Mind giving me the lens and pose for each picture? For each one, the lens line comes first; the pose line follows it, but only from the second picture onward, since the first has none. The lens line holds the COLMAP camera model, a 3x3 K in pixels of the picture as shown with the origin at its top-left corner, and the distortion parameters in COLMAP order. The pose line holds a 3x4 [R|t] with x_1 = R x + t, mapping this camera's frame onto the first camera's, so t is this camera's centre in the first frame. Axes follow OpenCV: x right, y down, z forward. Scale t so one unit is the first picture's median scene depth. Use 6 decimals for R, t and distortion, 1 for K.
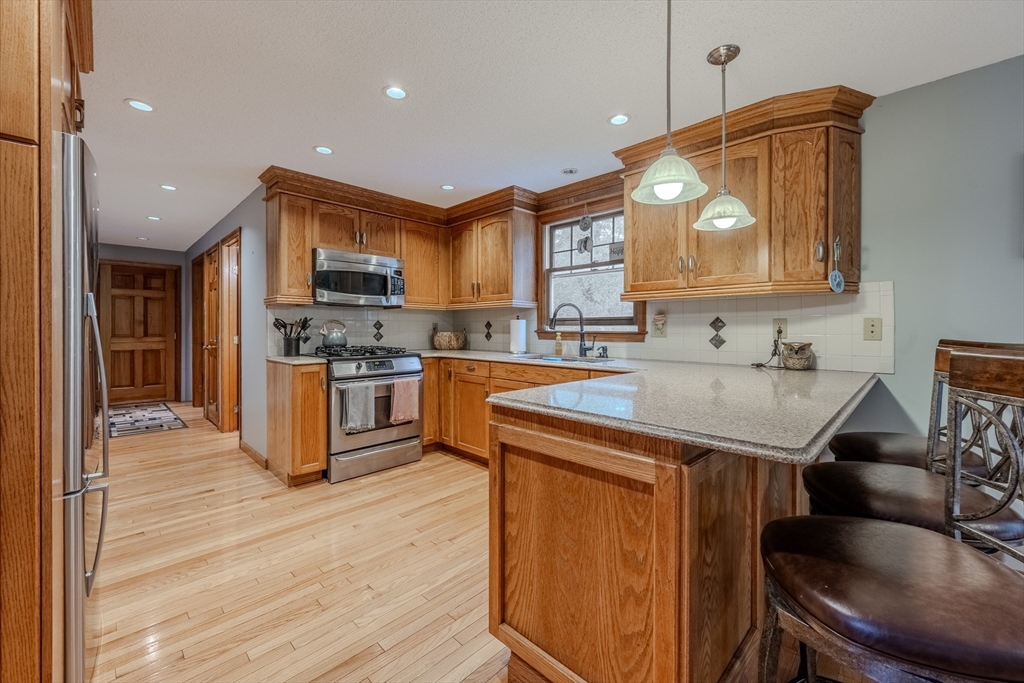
lens RADIAL K [[410.1, 0, 514.3], [0, 410.1, 330.2], [0, 0, 1]] dist [0.002416, 0.000103]
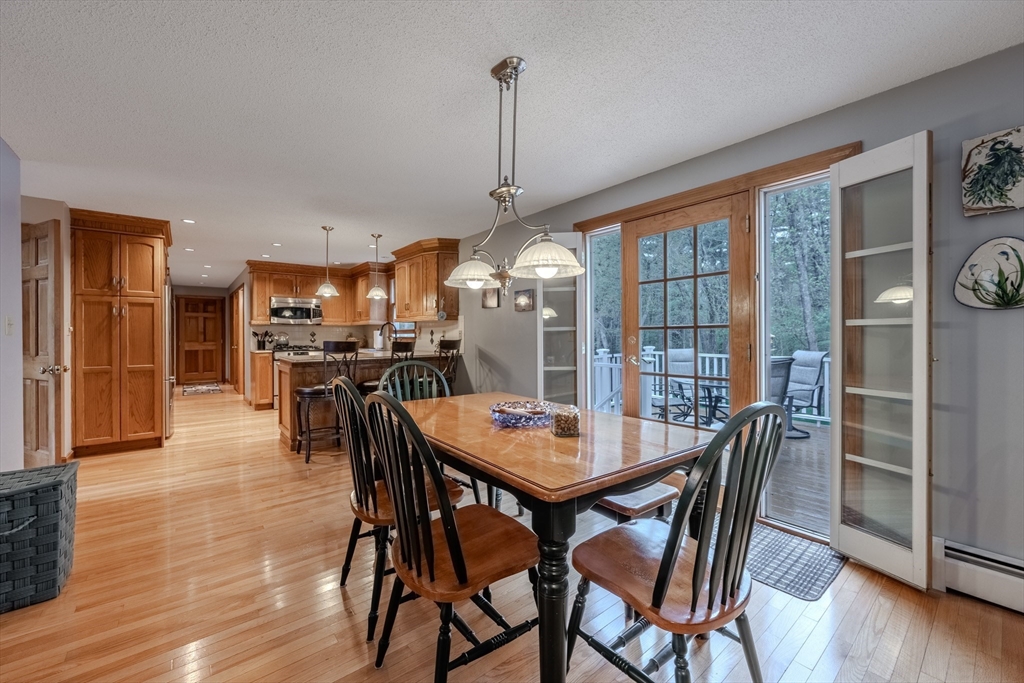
lens RADIAL K [[414.2, 0, 510.1], [0, 414.2, 334.1], [0, 0, 1]] dist [-0.001528, -0.000069]
pose [[0.992441, -0.006755, -0.122535, 0.877695], [0.006096, 0.999965, -0.005752, 0.004156], [0.122570, 0.004961, 0.992447, -0.830734]]
